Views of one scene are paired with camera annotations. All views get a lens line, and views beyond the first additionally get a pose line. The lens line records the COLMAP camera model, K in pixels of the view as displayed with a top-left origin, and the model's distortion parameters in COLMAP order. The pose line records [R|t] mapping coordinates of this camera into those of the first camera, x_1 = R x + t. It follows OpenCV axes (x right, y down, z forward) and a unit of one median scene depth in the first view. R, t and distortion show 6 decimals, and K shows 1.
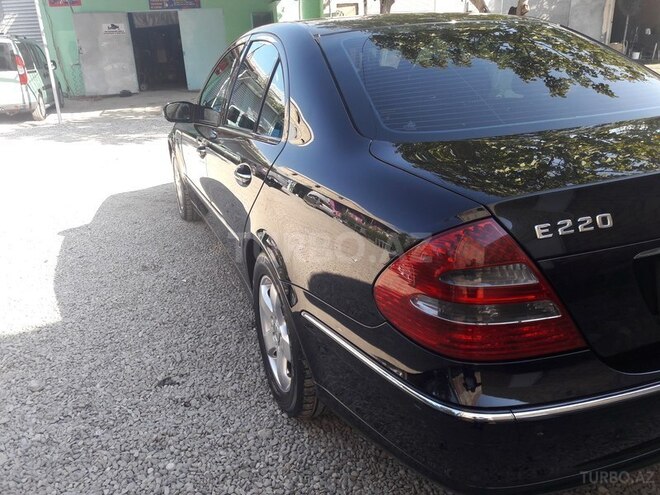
lens RADIAL K [[536.6, 0, 336.3], [0, 536.6, 246.1], [0, 0, 1]] dist [-0.002458, -0.002566]
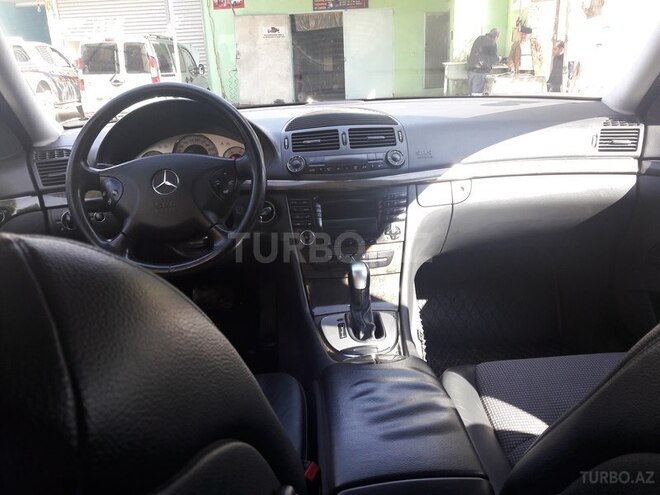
lens RADIAL K [[536.6, 0, 336.3], [0, 536.6, 246.1], [0, 0, 1]] dist [-0.002458, -0.002566]
pose [[0.949056, 0.106113, -0.296702, -0.000425], [-0.112617, 0.993627, -0.004863, -0.047559], [0.294295, 0.038029, 0.954958, 0.164874]]
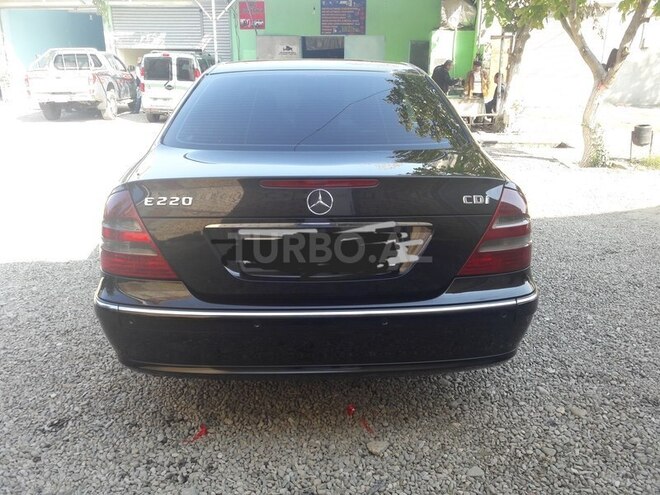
lens RADIAL K [[536.6, 0, 336.3], [0, 536.6, 246.1], [0, 0, 1]] dist [-0.002458, -0.002566]
pose [[0.941358, 0.152361, -0.301051, 0.086035], [-0.164065, 0.986353, -0.013827, 0.002190], [0.294835, 0.062408, 0.953508, -0.025378]]
